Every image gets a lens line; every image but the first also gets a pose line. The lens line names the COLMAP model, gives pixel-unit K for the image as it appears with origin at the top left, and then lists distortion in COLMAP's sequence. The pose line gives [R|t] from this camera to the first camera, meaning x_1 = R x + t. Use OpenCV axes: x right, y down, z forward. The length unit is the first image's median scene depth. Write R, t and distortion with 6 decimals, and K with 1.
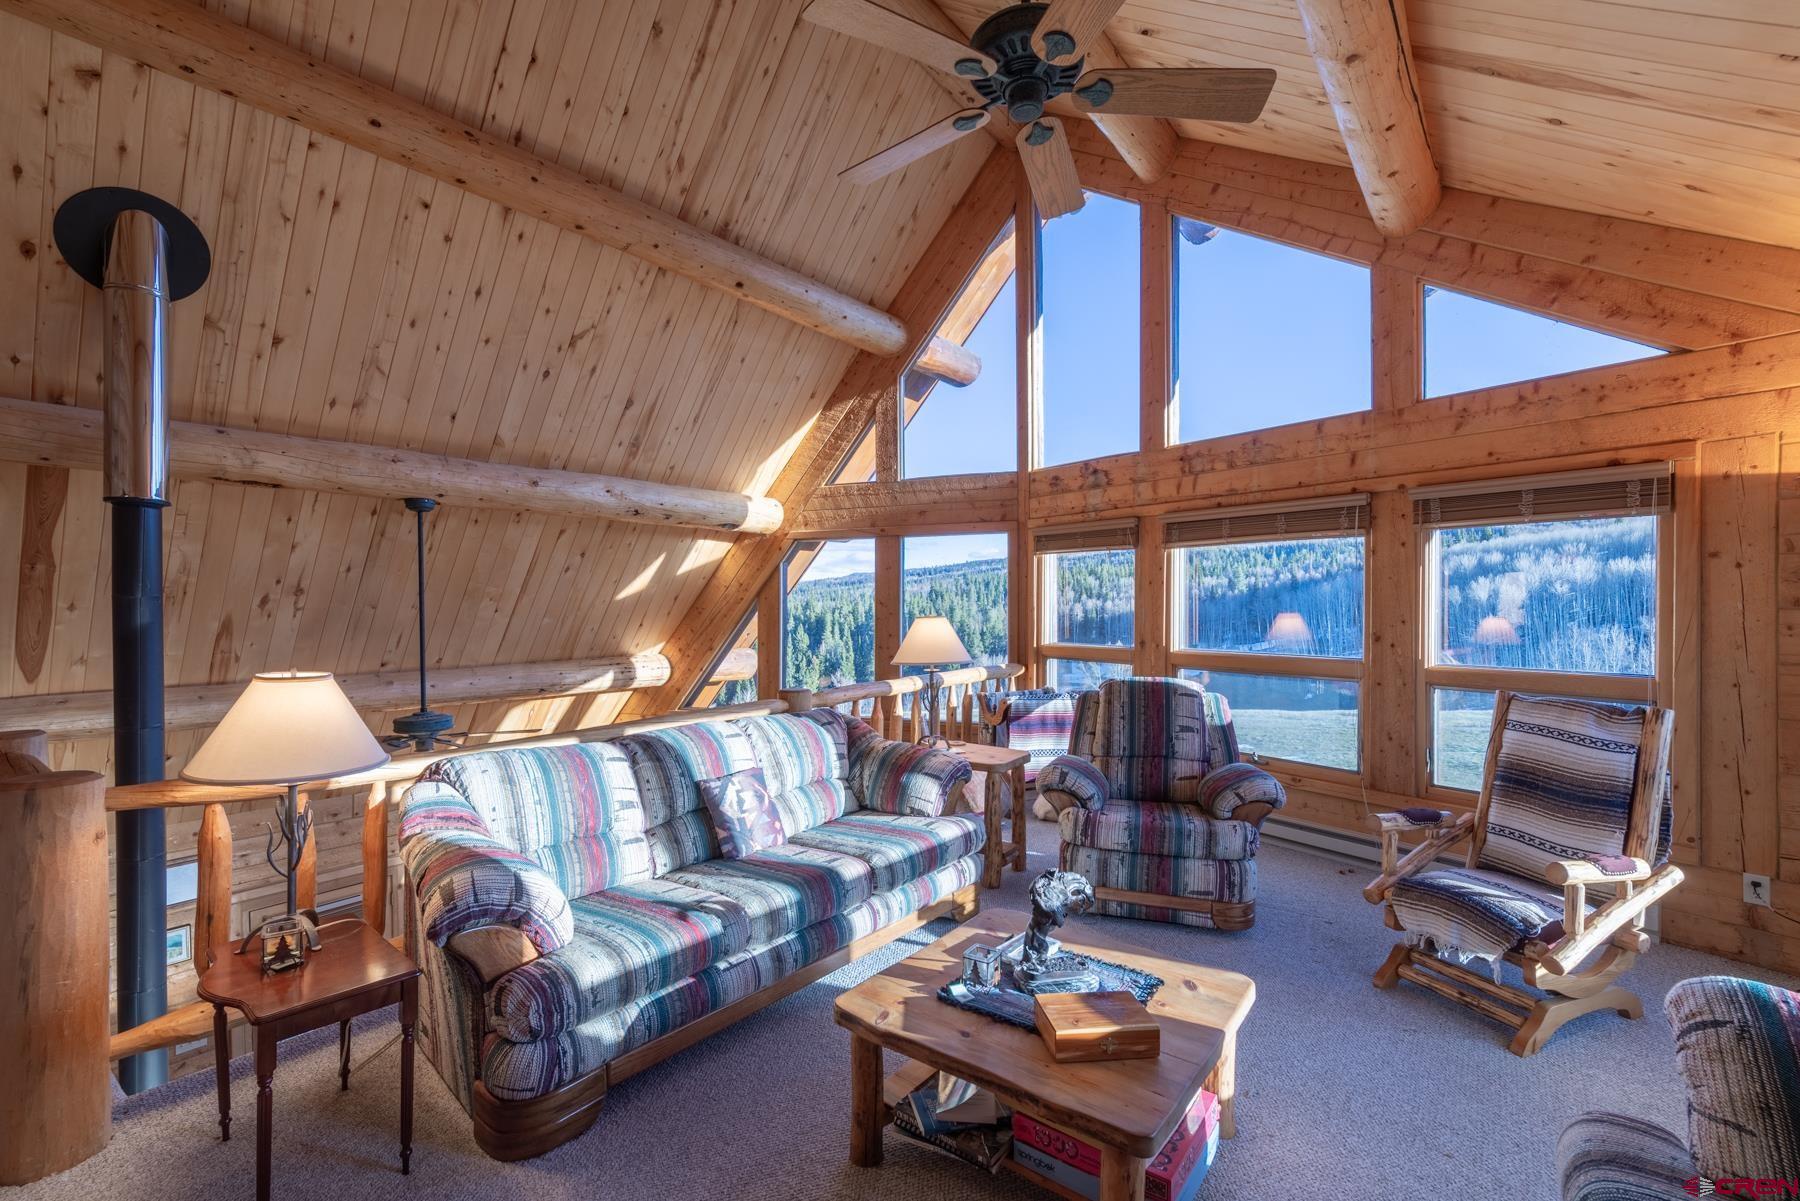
lens RADIAL K [[779.1, 0, 896.0], [0, 779.1, 612.5], [0, 0, 1]] dist [0.003504, 0.000381]
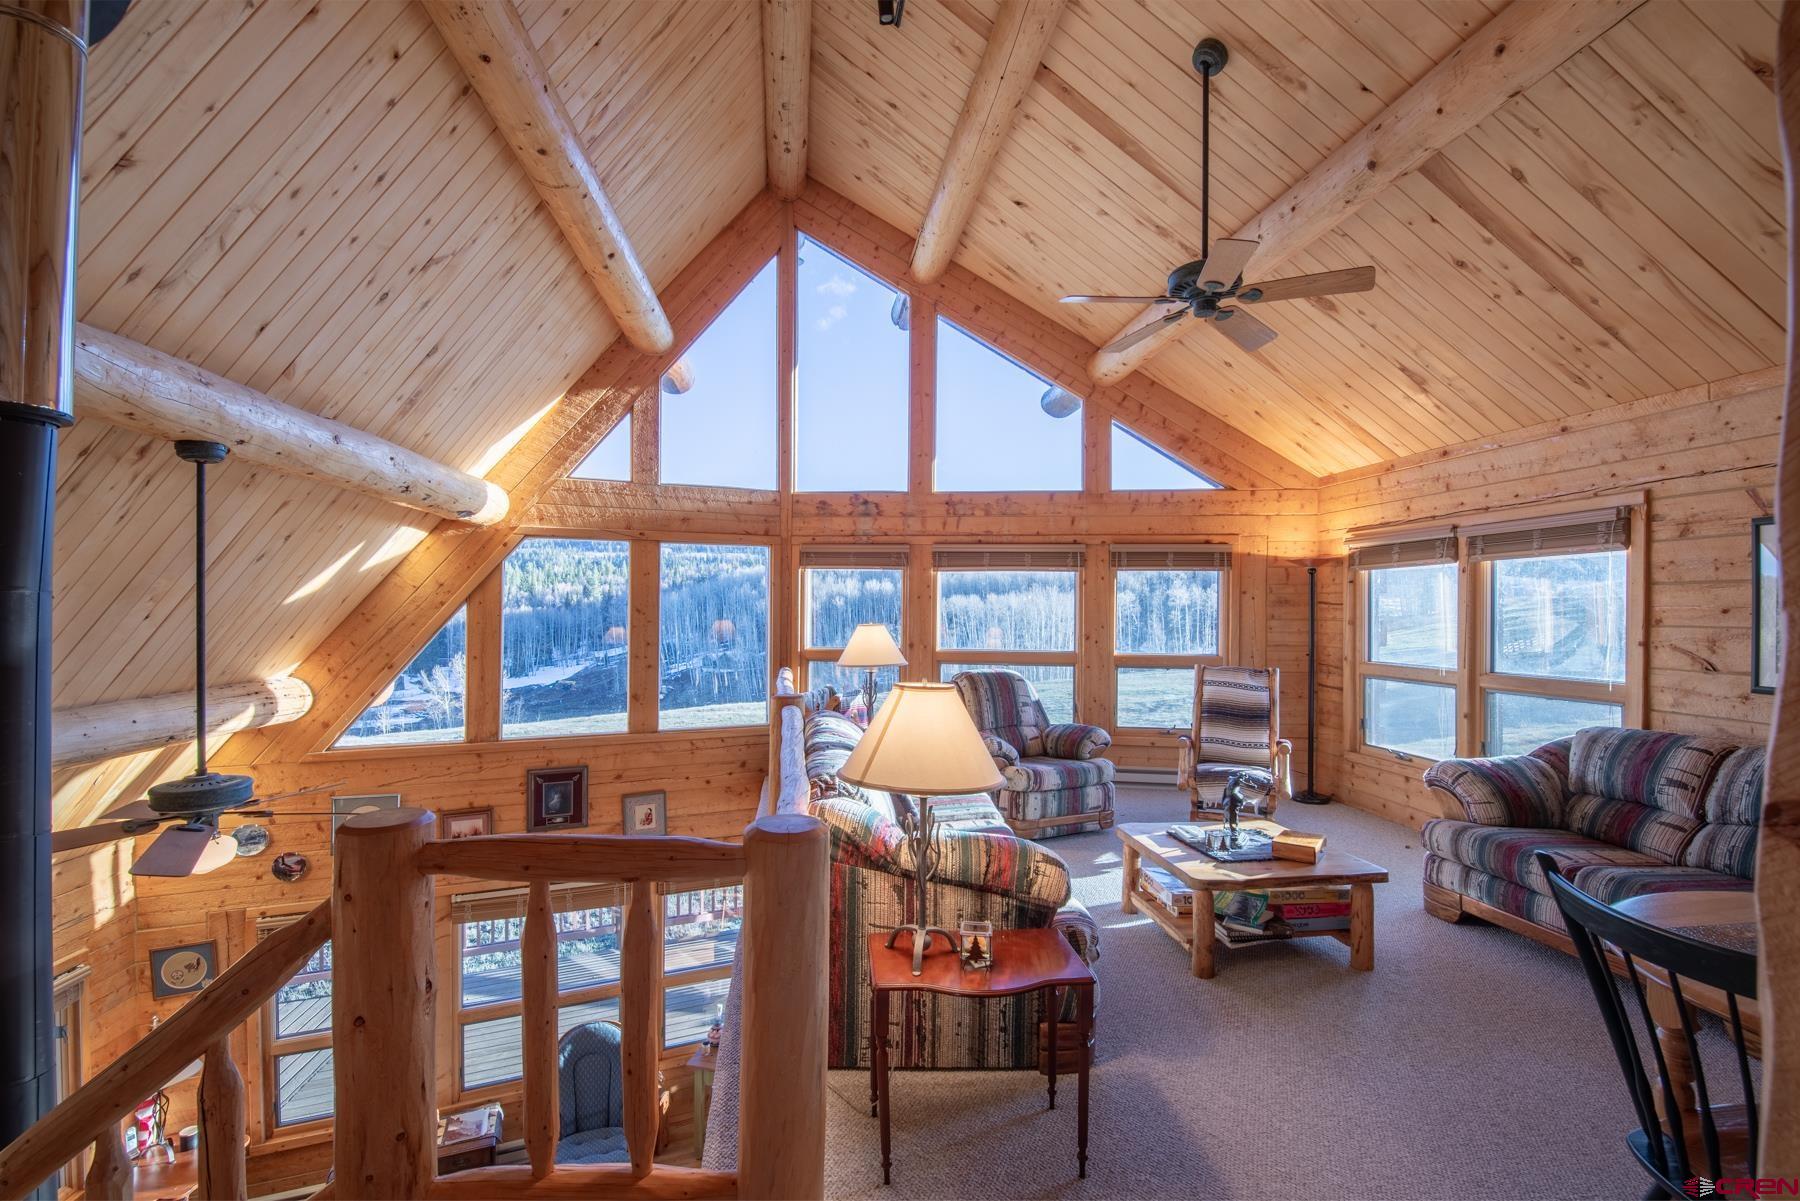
lens RADIAL K [[785.0, 0, 899.1], [0, 785.0, 613.3], [0, 0, 1]] dist [0.000690, -0.010527]
pose [[0.700844, 0.007533, 0.713275, -0.658037], [-0.001902, 0.999960, -0.008692, -0.000999], [-0.713312, 0.004735, 0.700830, 0.142509]]
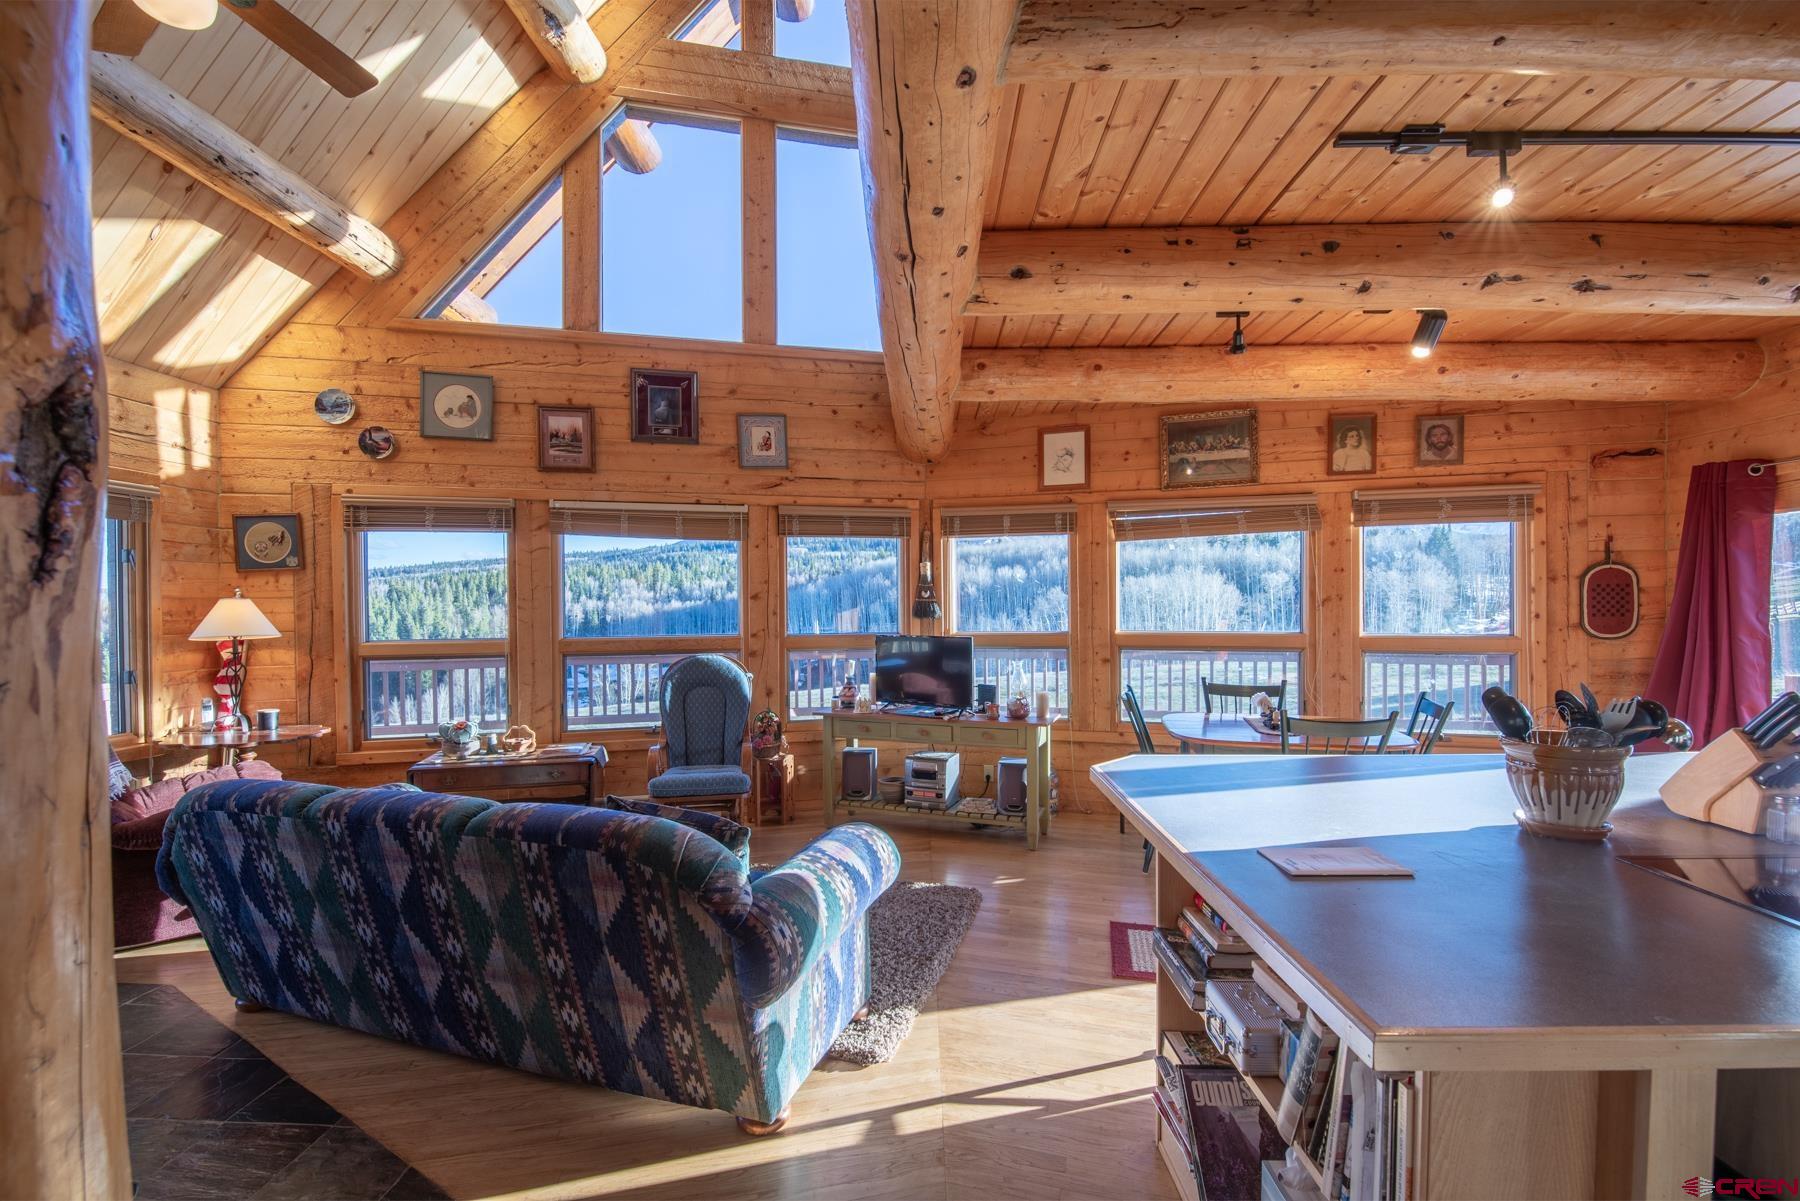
lens RADIAL K [[785.0, 0, 899.1], [0, 785.0, 613.3], [0, 0, 1]] dist [0.000690, -0.010527]
pose [[0.809995, -0.006192, 0.586404, -0.517351], [0.011053, 0.999928, -0.004709, 0.582383], [-0.586333, 0.010296, 0.810005, 0.350153]]
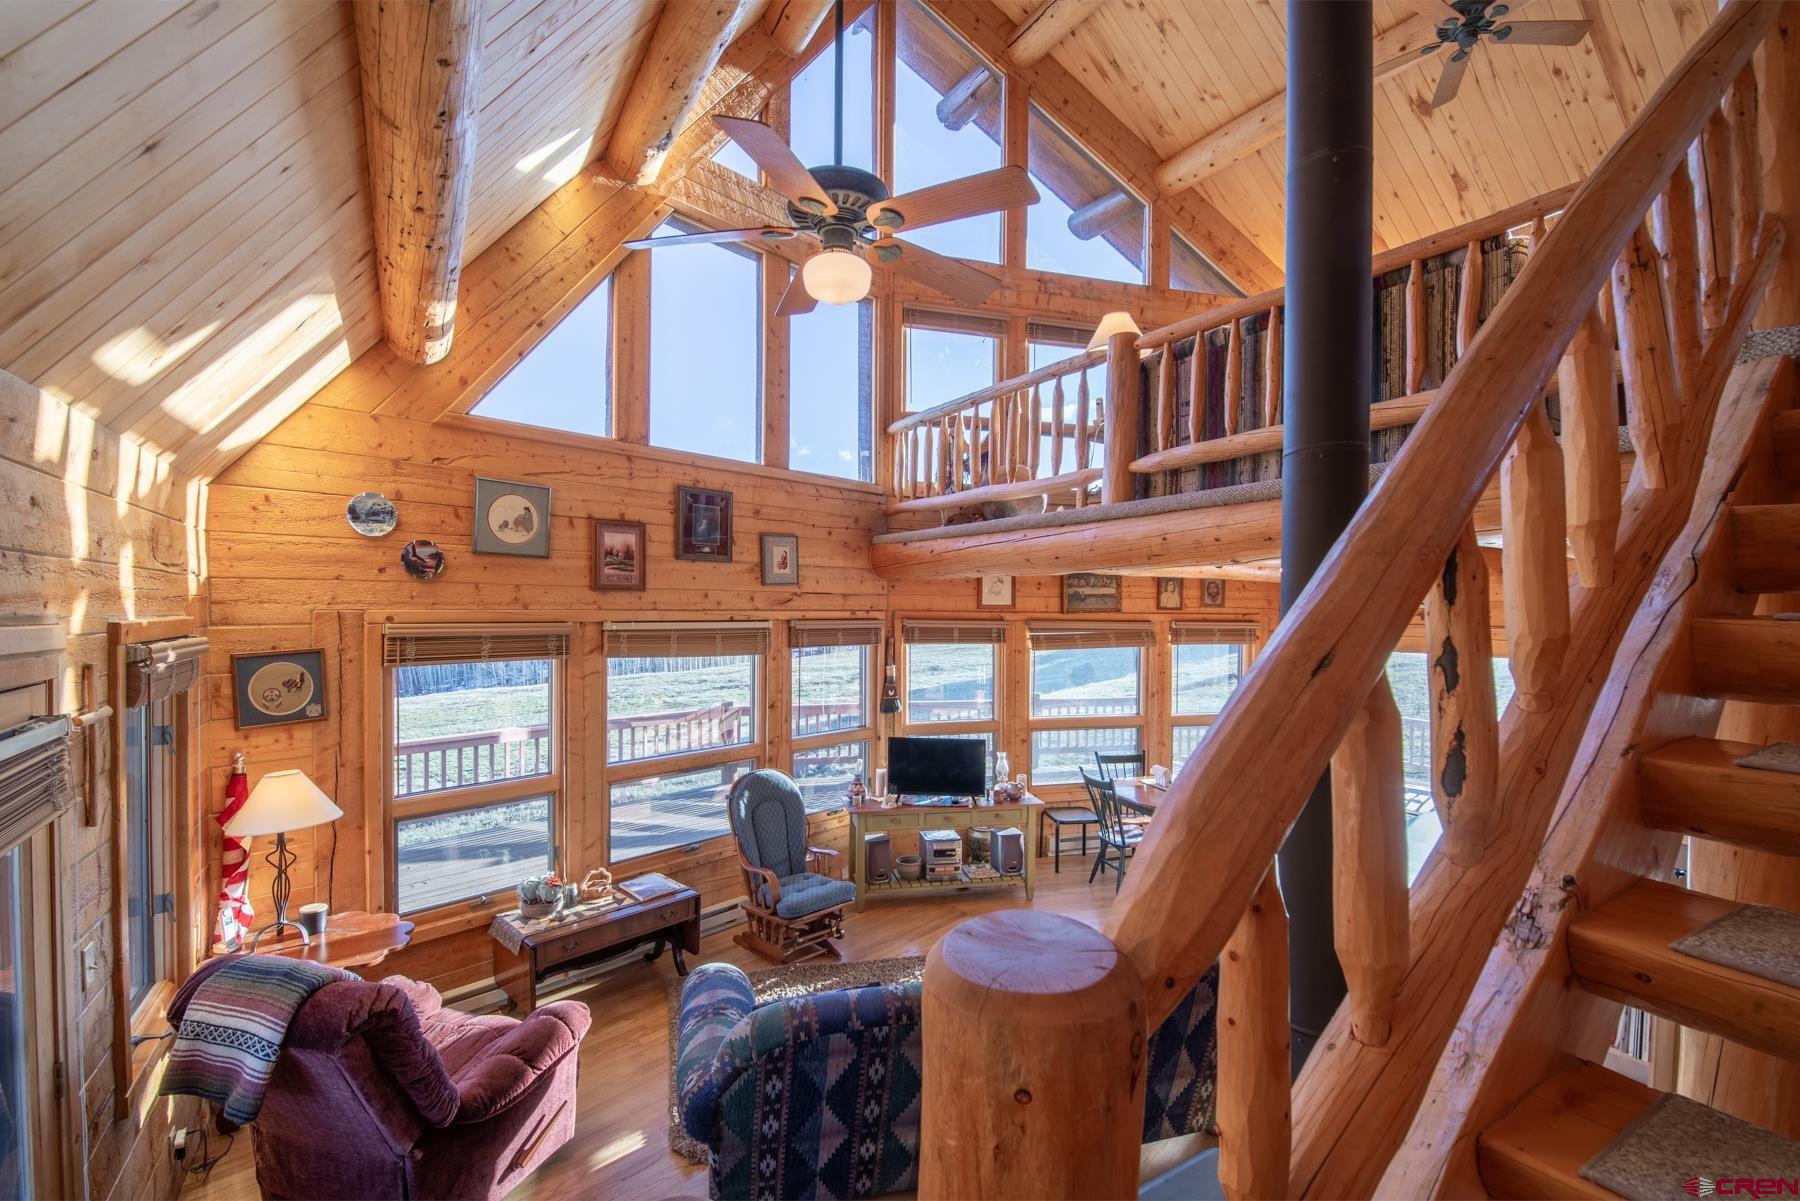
lens RADIAL K [[785.0, 0, 899.1], [0, 785.0, 613.3], [0, 0, 1]] dist [0.000690, -0.010527]
pose [[0.353326, -0.000834, 0.935500, -1.071342], [0.001876, 0.999998, 0.000183, 0.410661], [-0.935498, 0.001691, 0.353327, 0.778328]]
